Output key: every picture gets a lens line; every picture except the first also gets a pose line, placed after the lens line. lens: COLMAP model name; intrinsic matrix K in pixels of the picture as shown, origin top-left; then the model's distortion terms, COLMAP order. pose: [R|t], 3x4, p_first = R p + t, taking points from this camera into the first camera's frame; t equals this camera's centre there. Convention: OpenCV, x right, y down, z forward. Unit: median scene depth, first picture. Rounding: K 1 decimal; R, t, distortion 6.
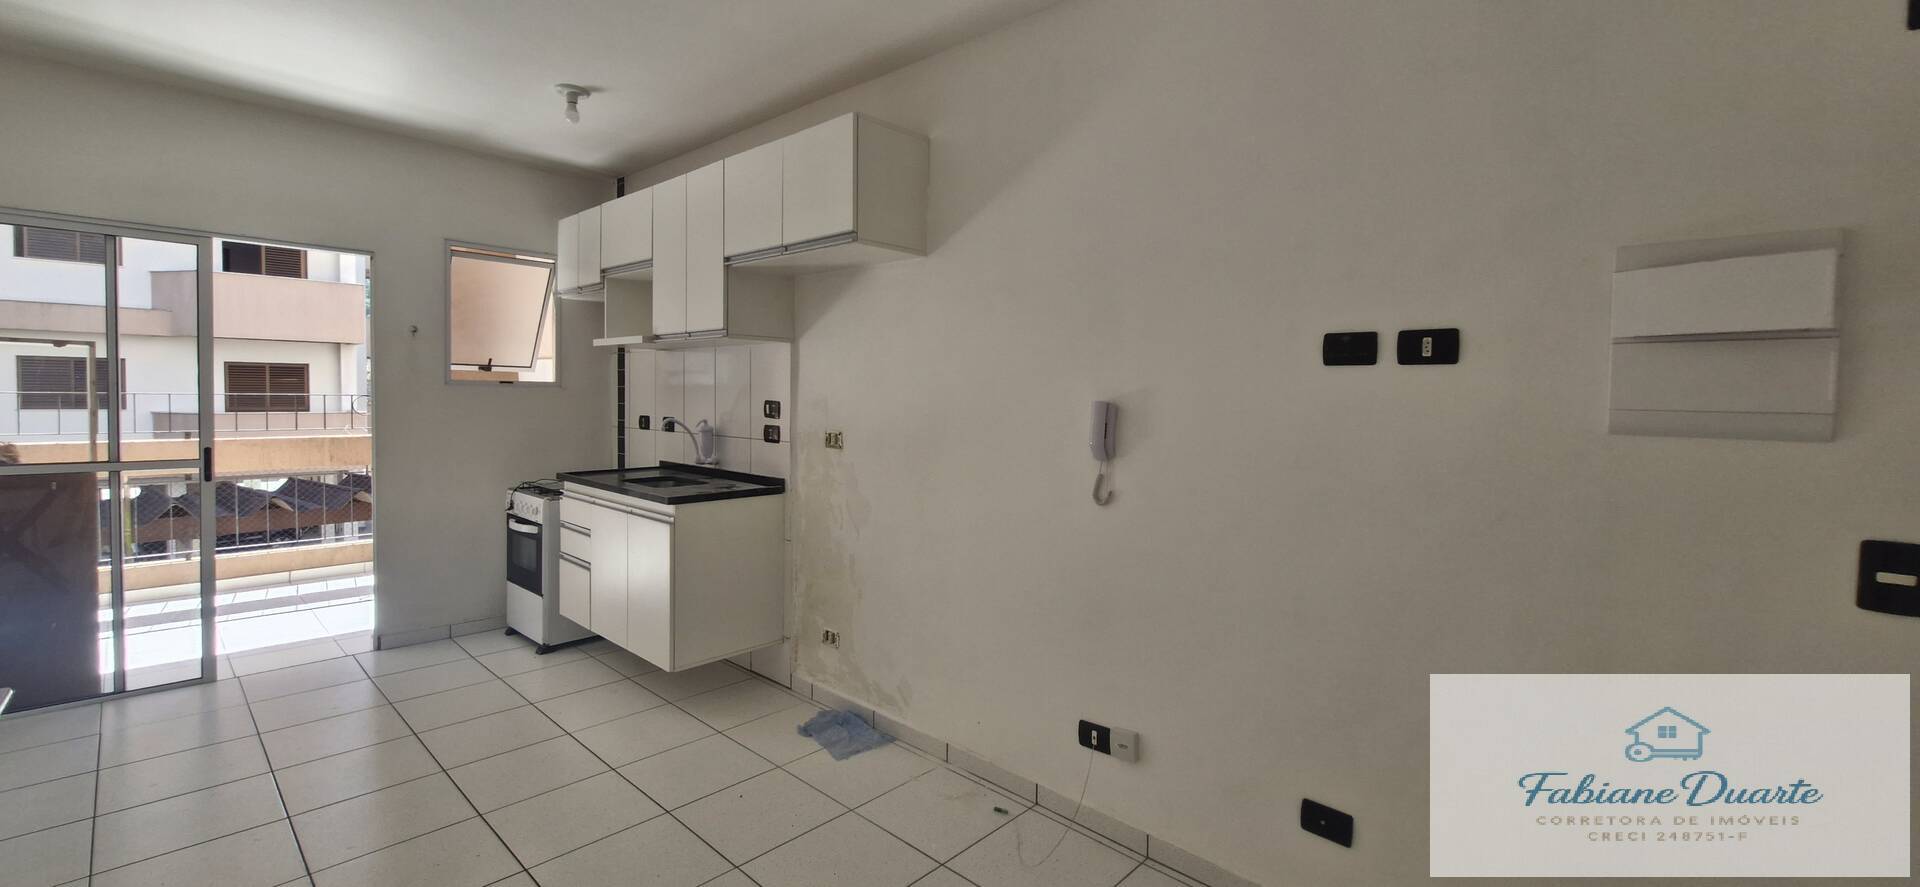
lens RADIAL K [[761.3, 0, 955.9], [0, 761.3, 418.8], [0, 0, 1]] dist [0.003137, -0.001786]
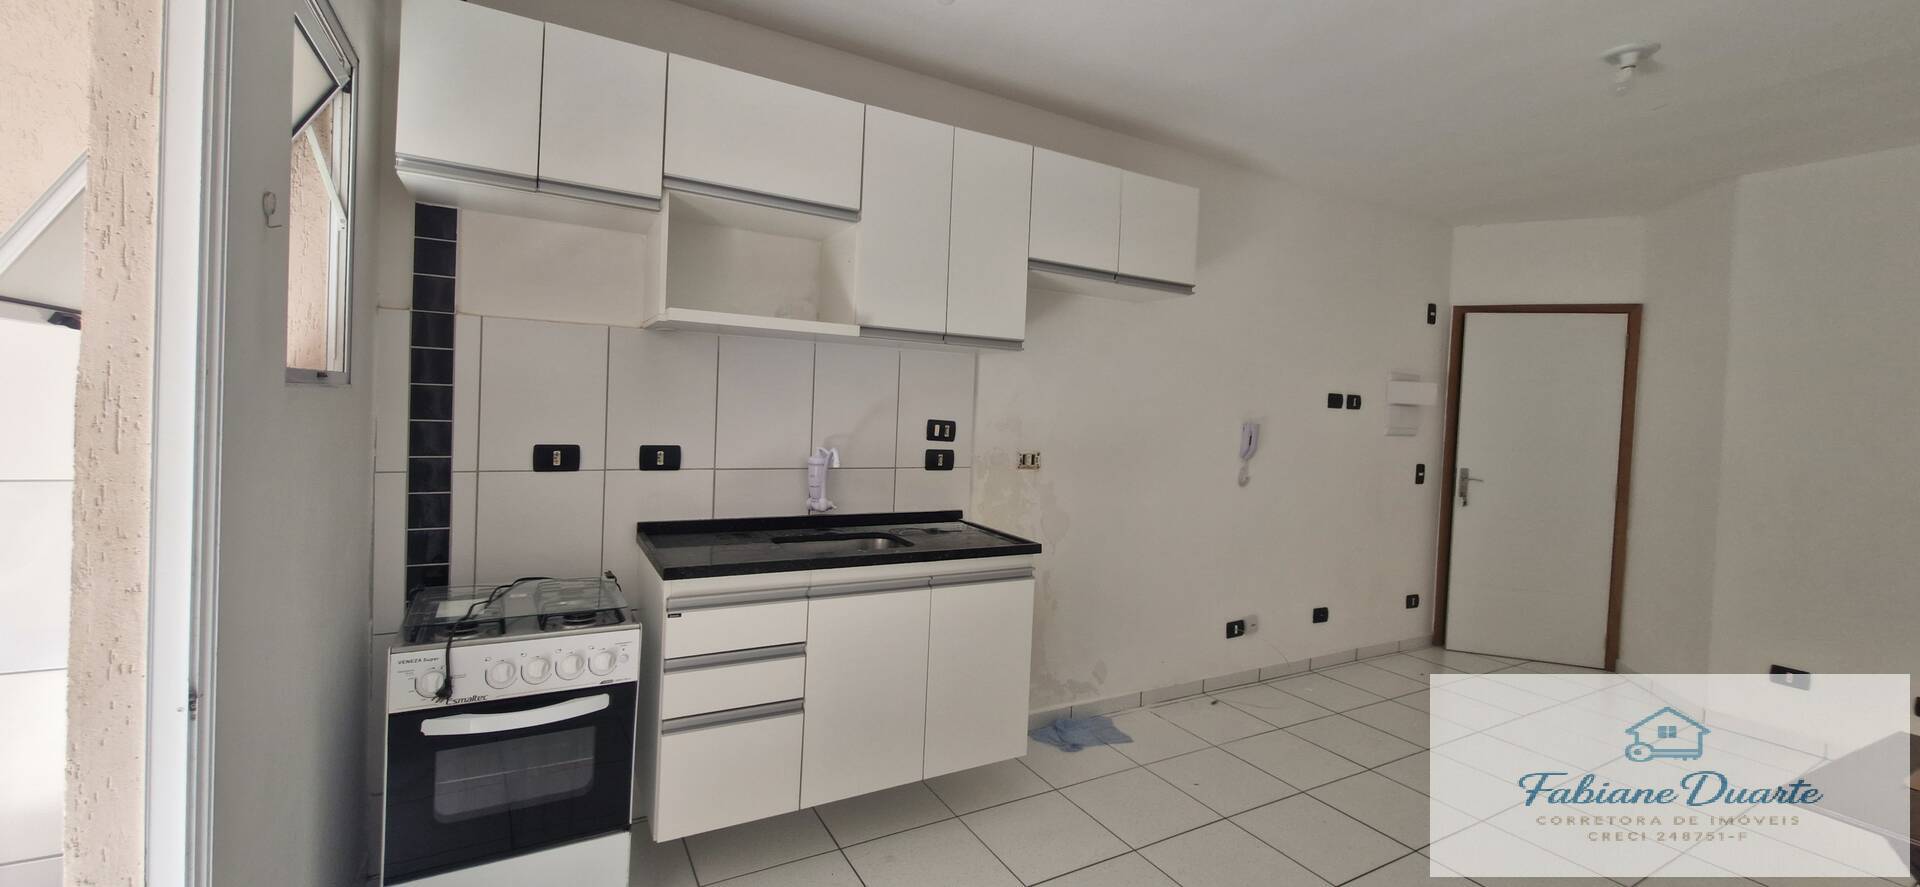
lens RADIAL K [[761.3, 0, 968.0], [0, 761.3, 427.5], [0, 0, 1]] dist [0.003137, -0.001786]
pose [[0.294537, -0.028286, 0.955221, -0.937879], [-0.003379, 0.999525, 0.030640, -0.037874], [-0.955634, -0.012253, 0.294301, 0.656251]]
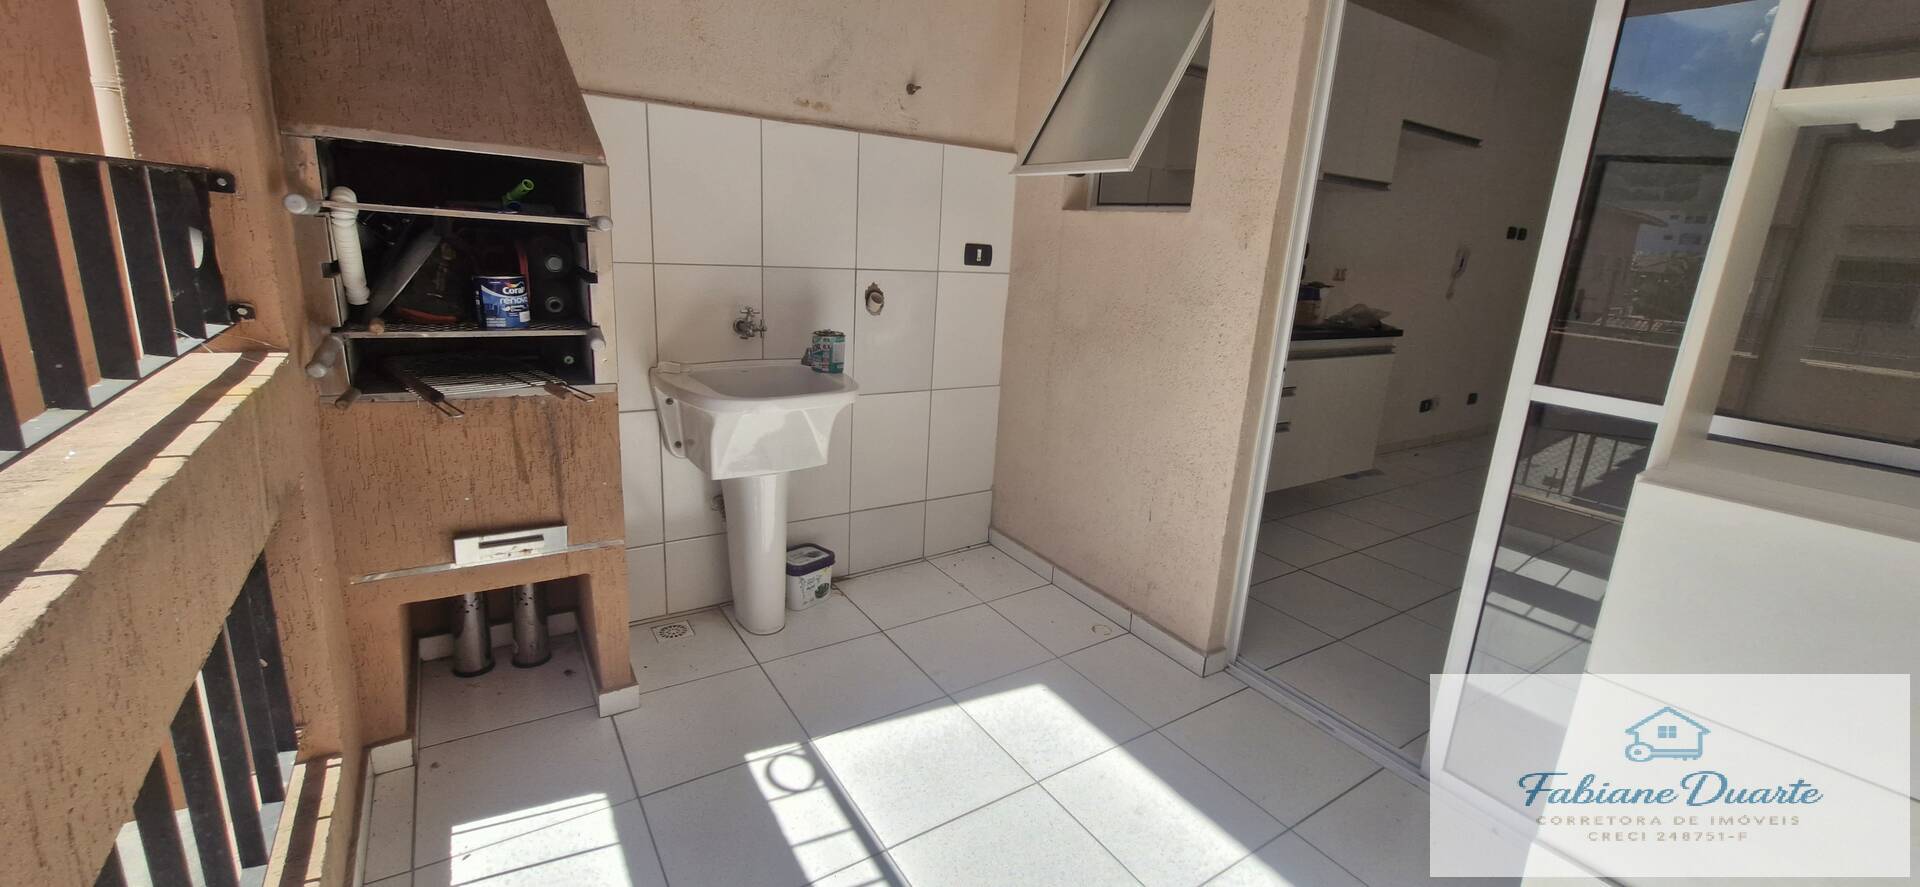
lens RADIAL K [[761.3, 0, 960.2], [0, 761.3, 429.7], [0, 0, 1]] dist [0.003137, -0.001786]
pose [[0.243115, -0.242780, 0.939124, -1.365821], [-0.021005, 0.966626, 0.255328, -0.030327], [-0.969770, -0.081800, 0.229901, 1.097460]]
